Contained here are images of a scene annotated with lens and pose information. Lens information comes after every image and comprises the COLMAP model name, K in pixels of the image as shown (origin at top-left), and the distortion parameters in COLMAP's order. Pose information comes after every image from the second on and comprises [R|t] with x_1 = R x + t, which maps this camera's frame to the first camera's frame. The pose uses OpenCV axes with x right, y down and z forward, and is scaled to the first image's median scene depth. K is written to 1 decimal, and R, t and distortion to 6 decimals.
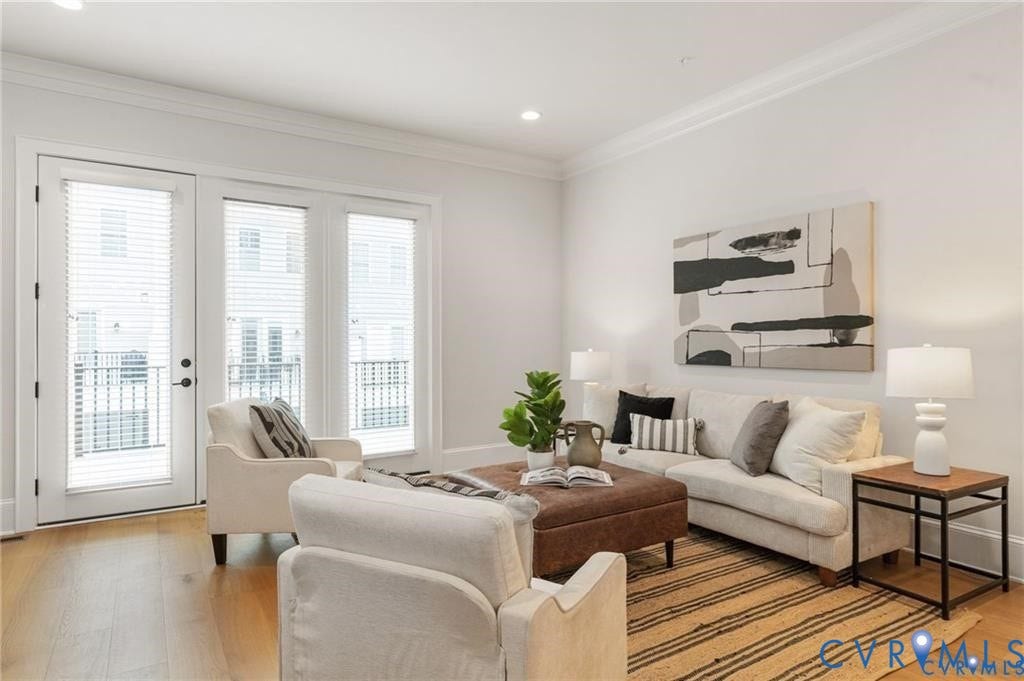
lens RADIAL K [[576.1, 0, 513.8], [0, 576.1, 346.4], [0, 0, 1]] dist [-0.020714, 0.000465]
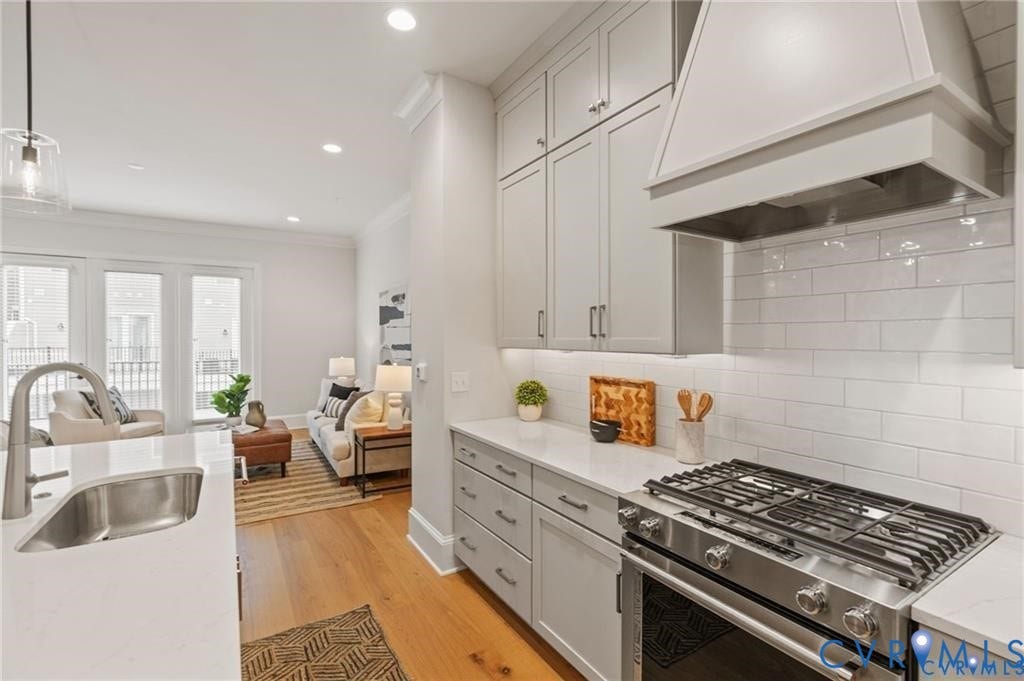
lens RADIAL K [[463.3, 0, 509.7], [0, 463.3, 338.2], [0, 0, 1]] dist [0.000263, -0.000019]
pose [[0.999846, 0.003936, -0.017112, 0.771649], [-0.003948, 0.999992, -0.000645, -0.060305], [0.017109, 0.000713, 0.999853, -0.395948]]
